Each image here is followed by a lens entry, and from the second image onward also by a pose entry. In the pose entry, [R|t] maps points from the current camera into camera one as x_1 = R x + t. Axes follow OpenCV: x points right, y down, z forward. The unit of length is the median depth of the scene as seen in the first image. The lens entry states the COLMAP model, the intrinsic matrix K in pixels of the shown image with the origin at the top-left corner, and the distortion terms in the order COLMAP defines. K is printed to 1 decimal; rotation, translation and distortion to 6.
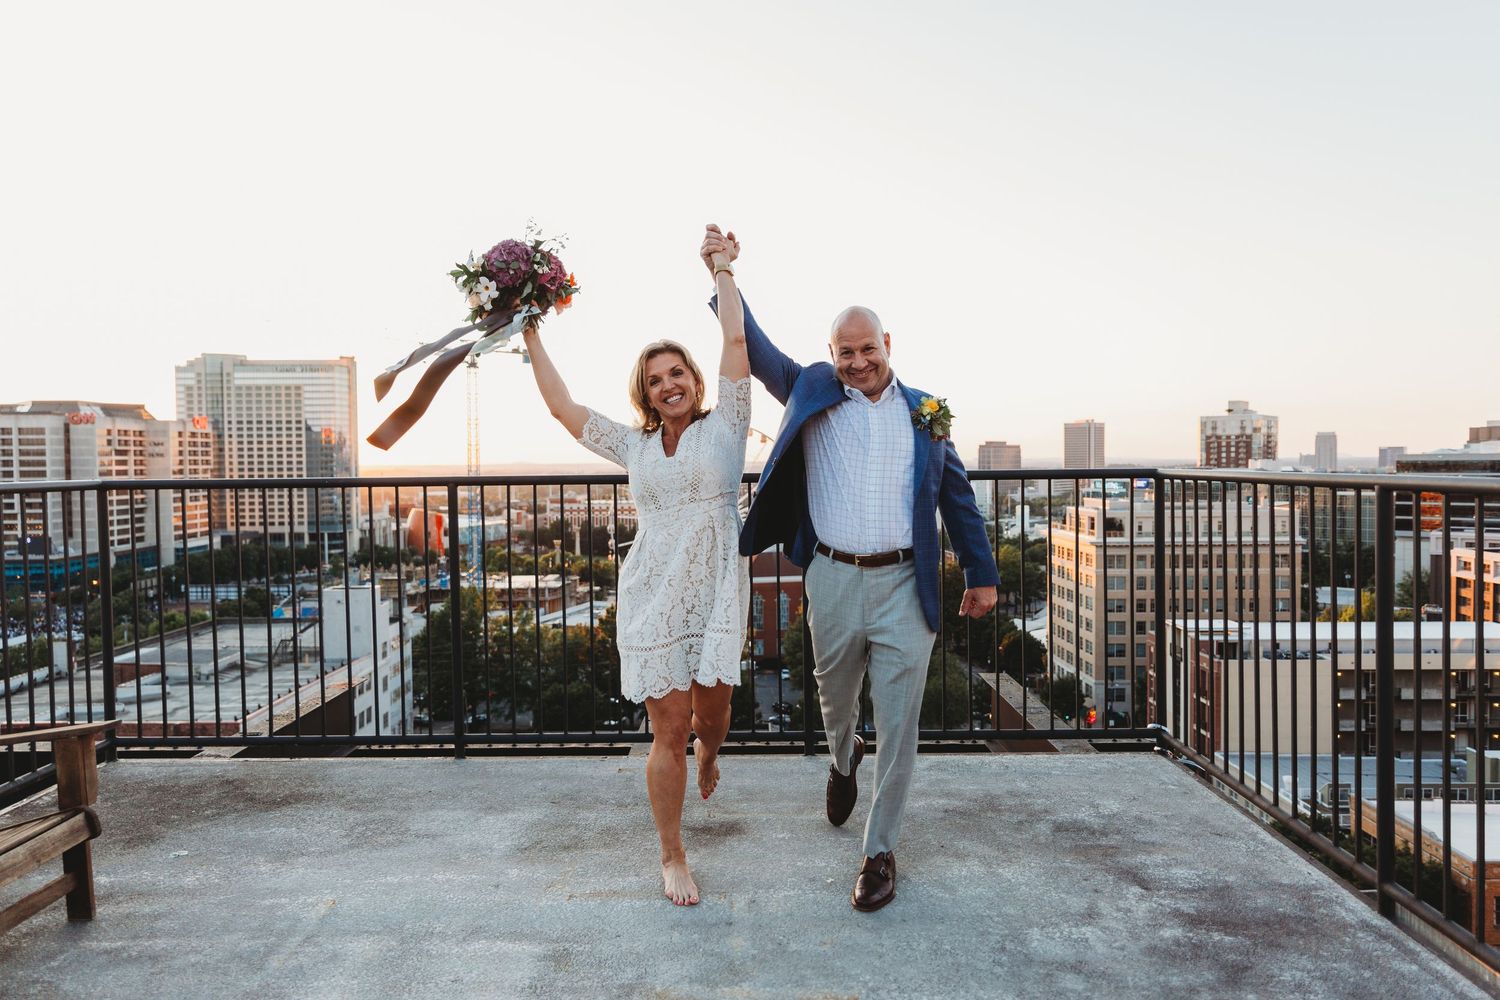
lens RADIAL K [[1366.6, 0, 748.6], [0, 1366.6, 464.0], [0, 0, 1]] dist [-0.051846, -0.071603]
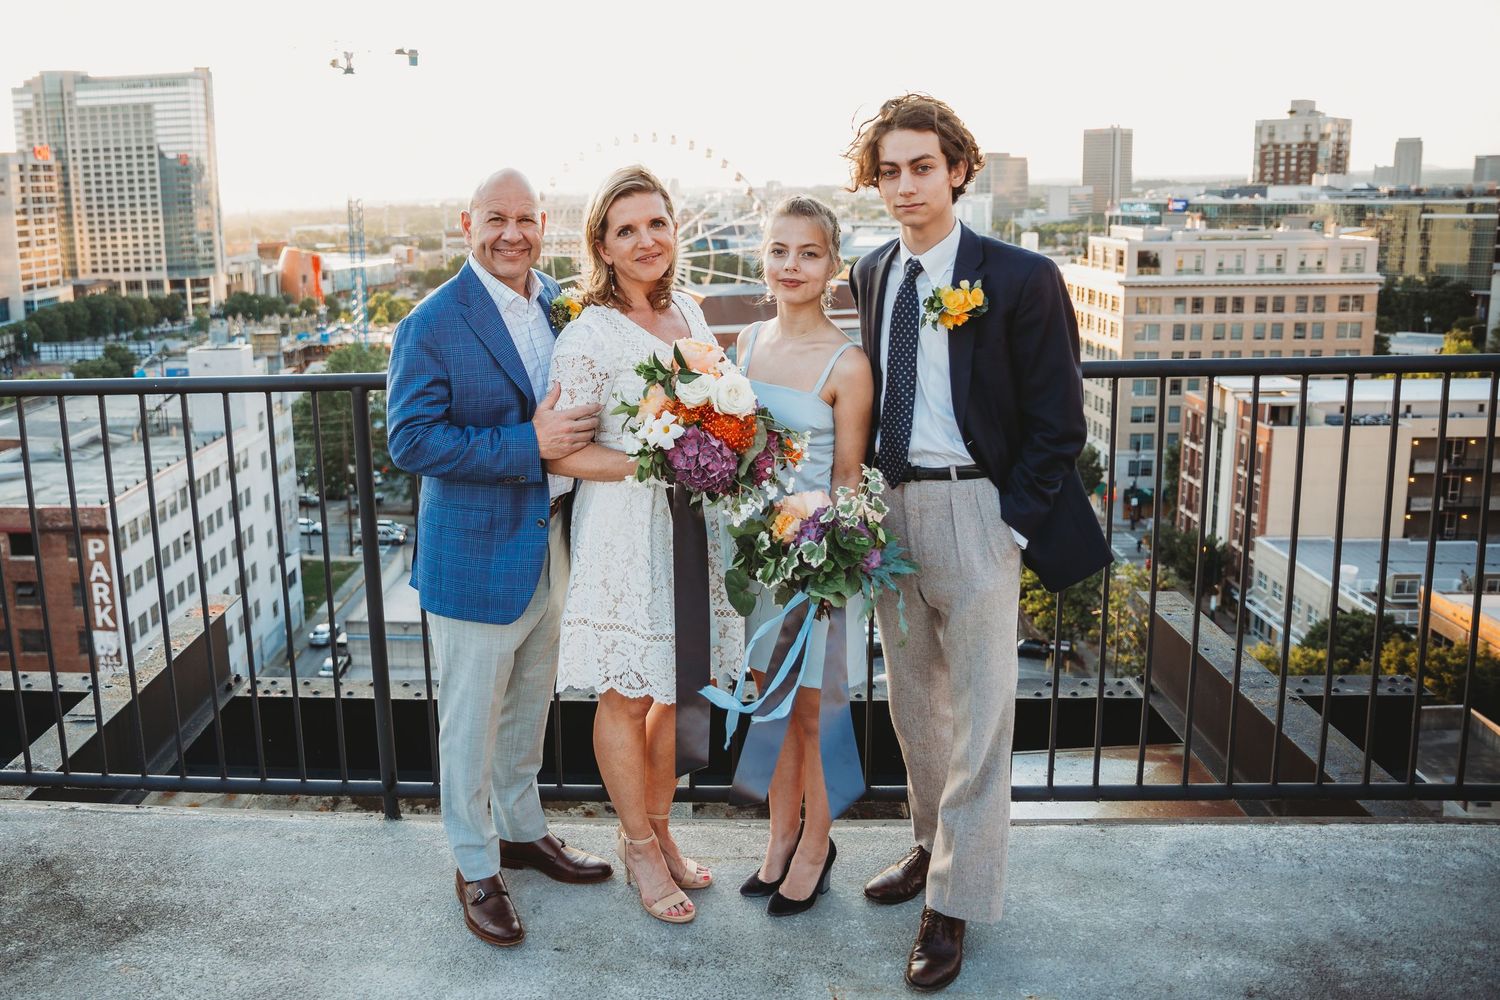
lens RADIAL K [[1366.6, 0, 748.6], [0, 1366.6, 464.0], [0, 0, 1]] dist [-0.051846, -0.071603]
pose [[0.998741, -0.024948, 0.043525, -0.000629], [0.015671, 0.979313, 0.201745, -0.001126], [-0.047657, -0.200809, 0.978471, 0.162933]]
